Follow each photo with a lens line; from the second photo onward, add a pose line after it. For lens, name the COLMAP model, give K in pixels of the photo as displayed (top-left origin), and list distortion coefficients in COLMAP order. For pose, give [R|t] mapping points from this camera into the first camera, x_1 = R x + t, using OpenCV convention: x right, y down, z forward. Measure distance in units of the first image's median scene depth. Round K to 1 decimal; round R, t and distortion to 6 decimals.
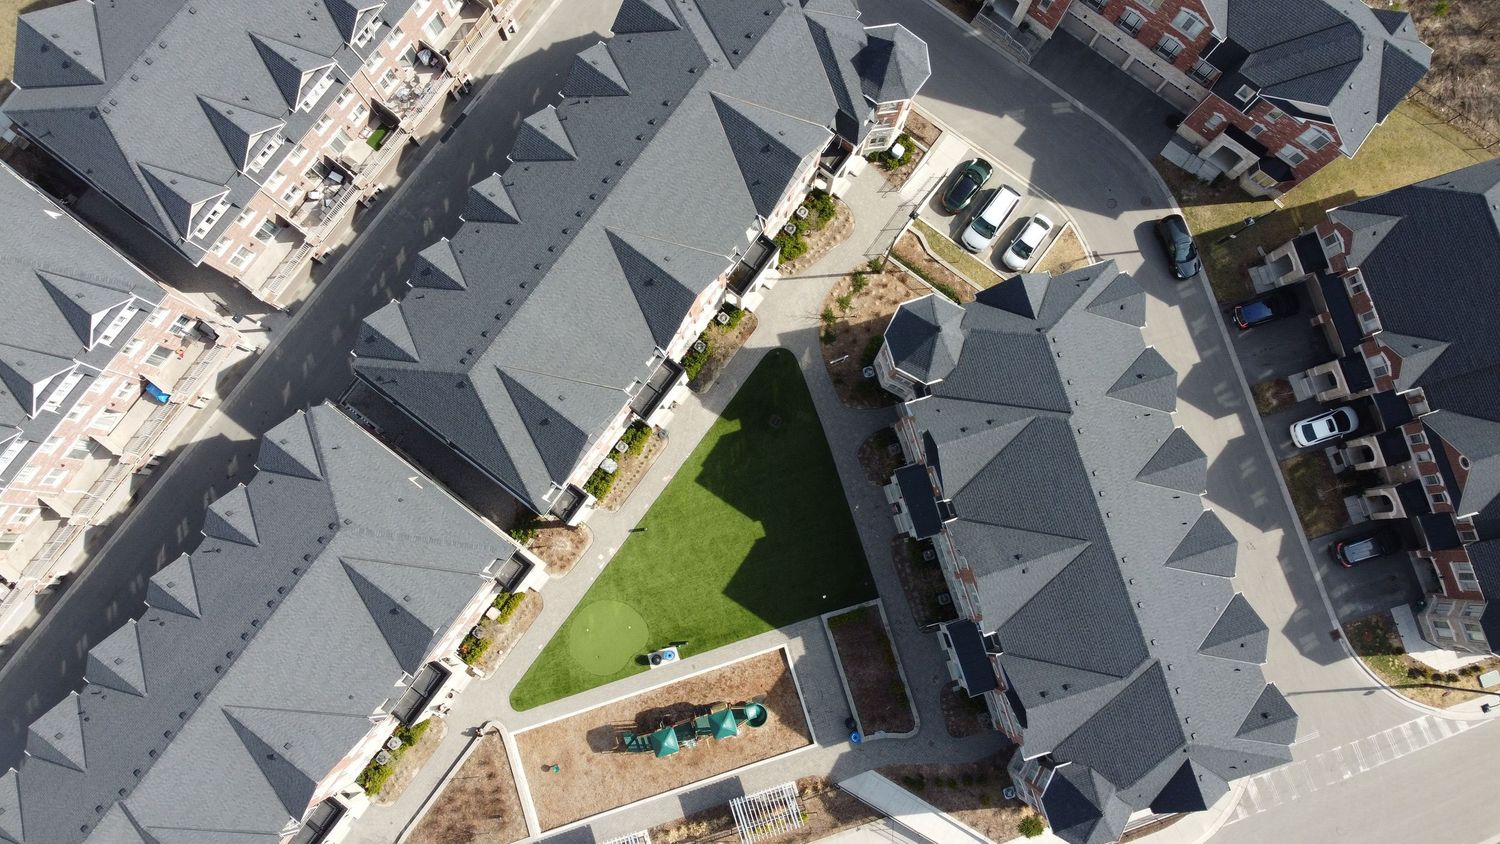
lens RADIAL K [[1133.6, 0, 744.5], [0, 1133.6, 424.0], [0, 0, 1]] dist [0.004264, -0.008336]
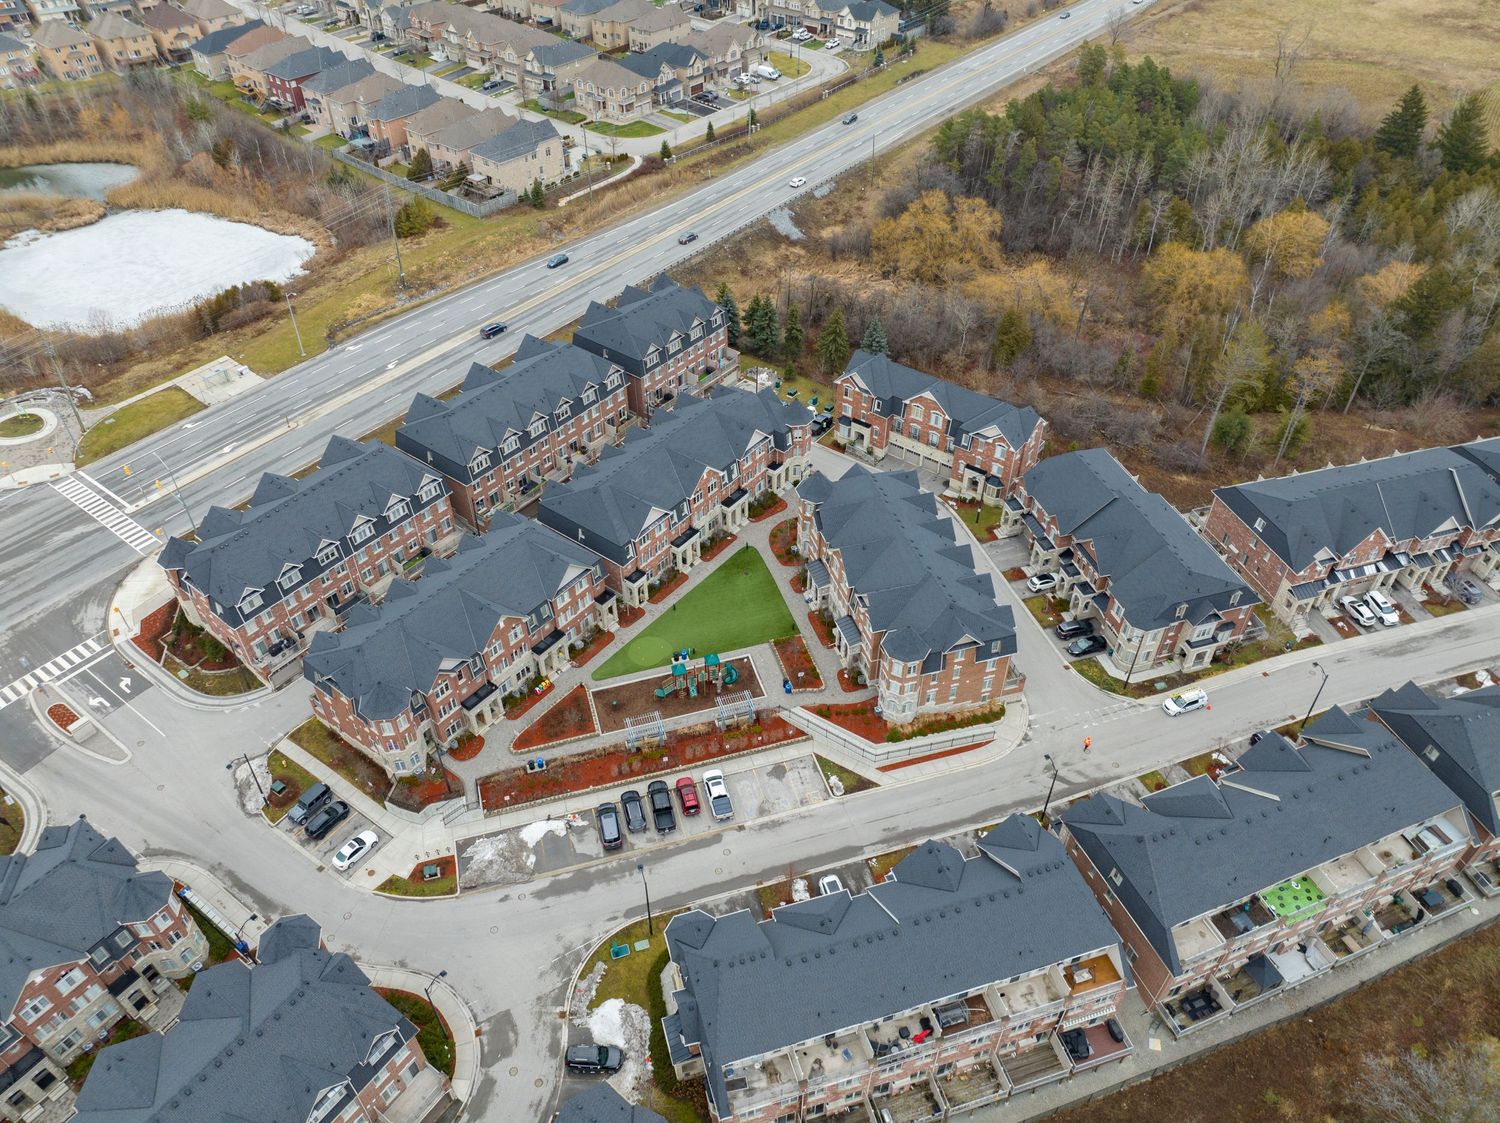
lens RADIAL K [[1065.0, 0, 750.4], [0, 1065.0, 556.0], [0, 0, 1]] dist [-0.056195, 0.030292]
pose [[0.999898, -0.000211, -0.014275, 0.062340], [-0.009412, 0.742084, -0.670241, 1.204848], [0.010735, 0.670307, 0.742007, -0.338419]]
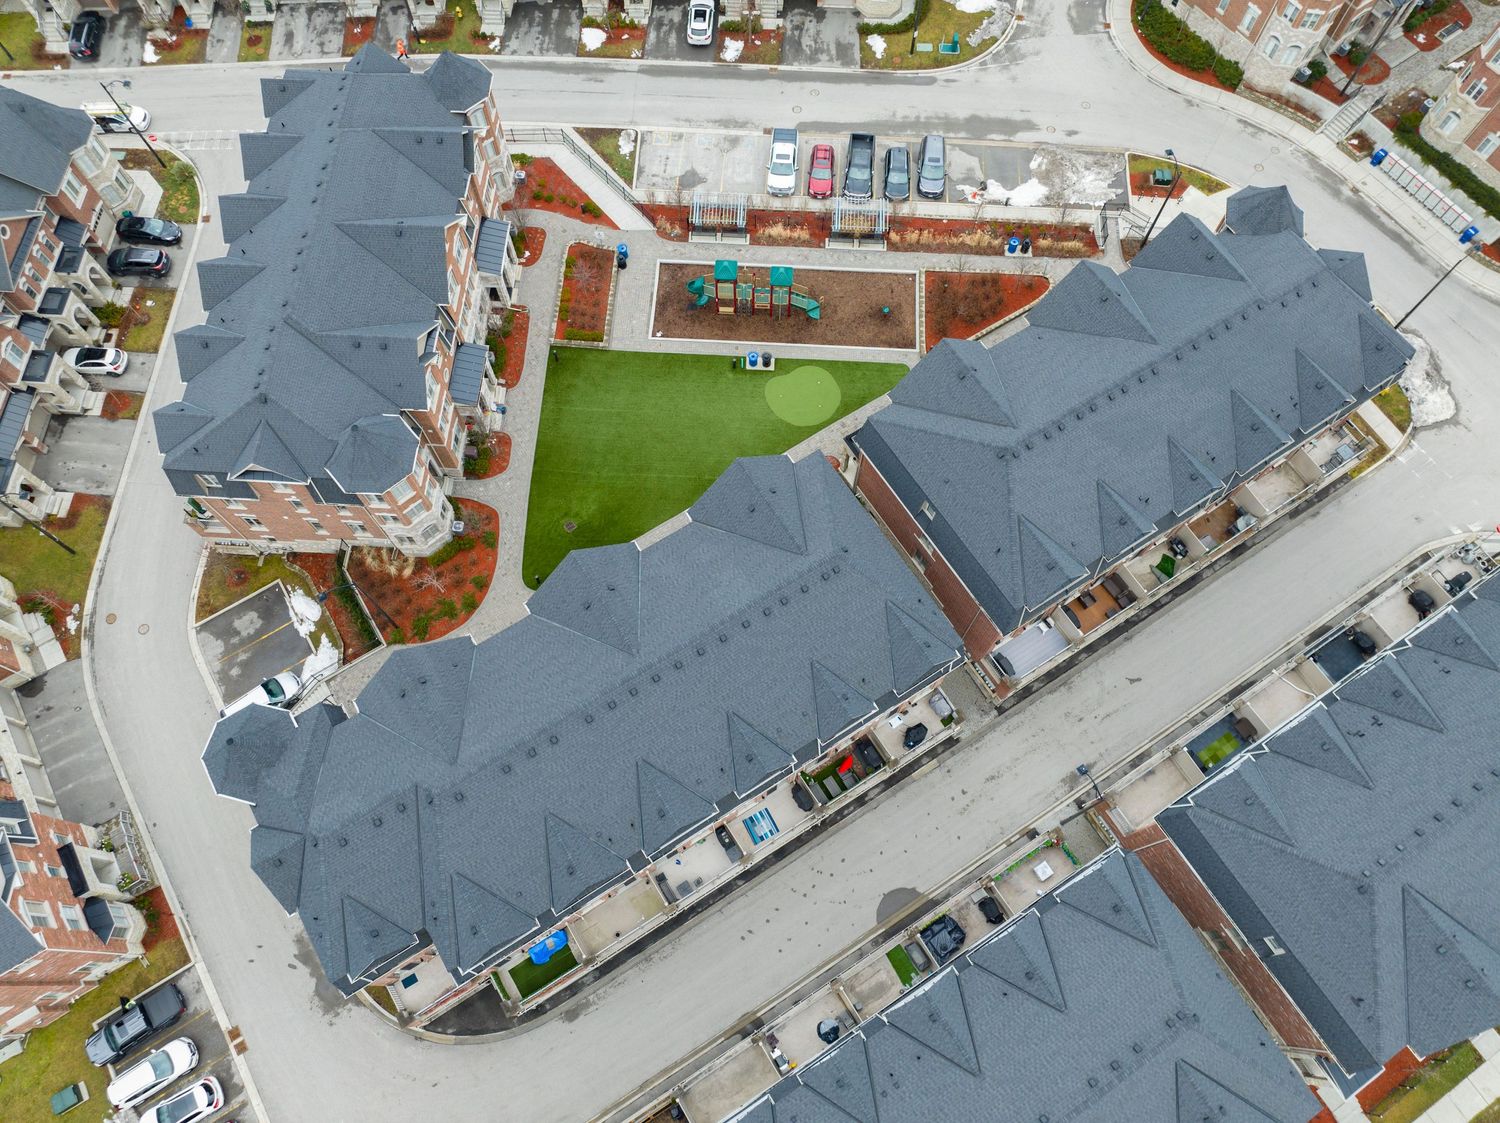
lens RADIAL K [[1061.2, 0, 750.0], [0, 1061.2, 561.5], [0, 0, 1]] dist [-0.069783, 0.046933]
pose [[-0.935240, -0.330217, 0.127605, -0.250538], [0.350734, -0.815326, 0.460684, -0.403745], [-0.048086, 0.475605, 0.878344, 0.227197]]
